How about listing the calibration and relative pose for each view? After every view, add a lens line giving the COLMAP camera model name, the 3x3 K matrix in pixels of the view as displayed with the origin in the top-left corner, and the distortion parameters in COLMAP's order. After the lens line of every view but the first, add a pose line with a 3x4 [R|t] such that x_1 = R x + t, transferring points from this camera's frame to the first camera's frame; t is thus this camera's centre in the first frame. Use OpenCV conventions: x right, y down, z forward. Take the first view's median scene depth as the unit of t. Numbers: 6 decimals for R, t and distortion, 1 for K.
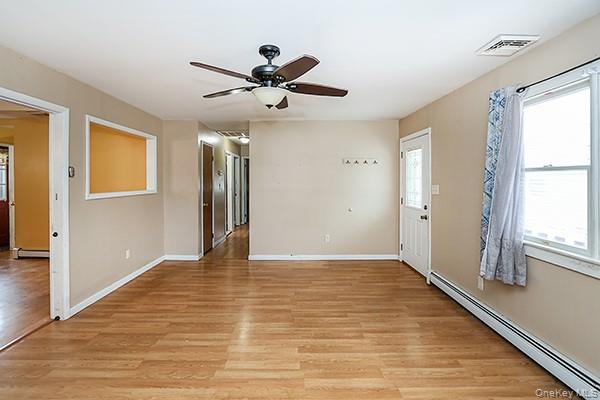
lens RADIAL K [[296.5, 0, 309.8], [0, 296.5, 178.5], [0, 0, 1]] dist [-0.003173, -0.000304]
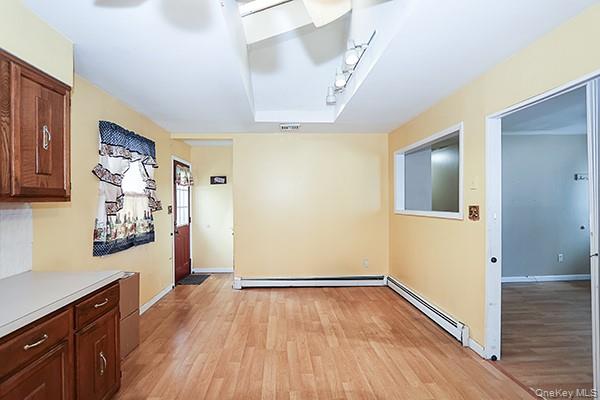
lens RADIAL K [[291.7, 0, 304.6], [0, 291.7, 199.6], [0, 0, 1]] dist [0.000303, -0.000157]
pose [[0.998493, -0.012385, 0.053460, -1.304854], [0.012437, 0.999922, -0.000651, 0.005353], [-0.053448, 0.001315, 0.998570, 0.161623]]
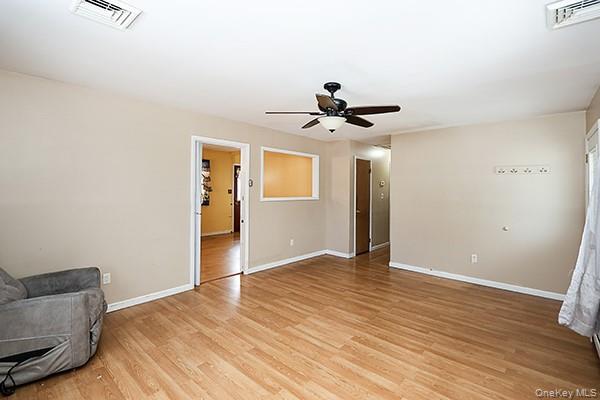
lens RADIAL K [[300.0, 0, 300.6], [0, 300.0, 186.2], [0, 0, 1]] dist [-0.000746, 0.000030]
pose [[0.727049, 0.006889, -0.686551, 0.474999], [-0.013598, 0.999898, -0.004366, -0.002664], [0.686451, 0.012510, 0.727069, 0.002493]]
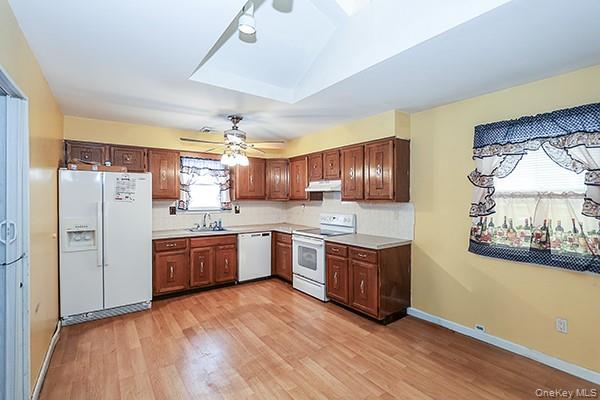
lens RADIAL K [[291.7, 0, 304.6], [0, 291.7, 199.6], [0, 0, 1]] dist [0.000303, -0.000157]
pose [[-0.832157, -0.000657, -0.554540, -0.910583], [-0.003303, 0.999987, 0.003772, -0.008720], [0.554531, 0.004971, -0.832148, 1.461394]]
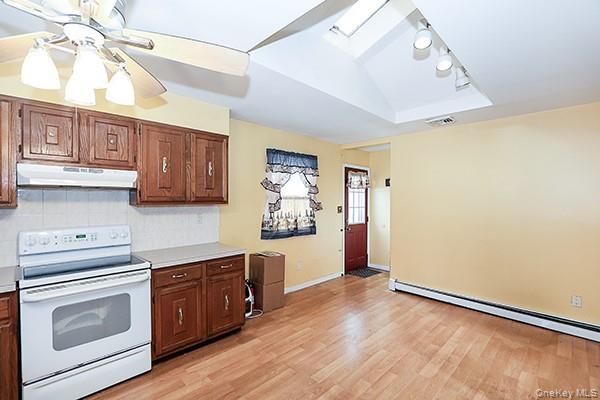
lens RADIAL K [[286.8, 0, 292.4], [0, 286.8, 201.6], [0, 0, 1]] dist [-0.002453, -0.000451]
pose [[0.683255, 0.004317, -0.730167, -0.879841], [0.001254, 0.999974, 0.007085, -0.011623], [0.730179, -0.005756, 0.683232, 0.270186]]
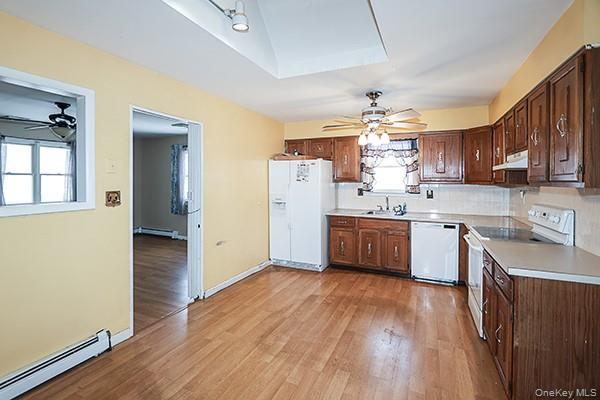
lens RADIAL K [[282.3, 0, 287.3], [0, 282.3, 184.3], [0, 0, 1]] dist [0.001534, 0.000179]
pose [[-0.889136, -0.017065, 0.457326, -1.528637], [-0.011081, 0.999814, 0.015765, -0.006377], [-0.457510, 0.008949, -0.889160, 1.420206]]
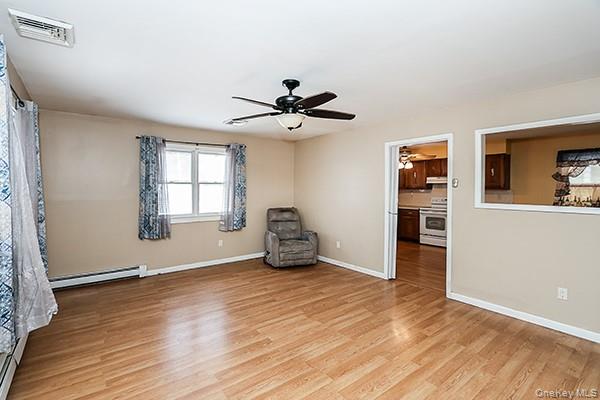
lens RADIAL K [[277.8, 0, 298.1], [0, 277.8, 194.0], [0, 0, 1]] dist [0.000219, 0.000398]
pose [[-0.819624, 0.007447, -0.572853, 0.368389], [-0.002550, 0.999858, 0.016646, 0.005398], [0.572896, 0.015104, -0.819489, 1.488088]]
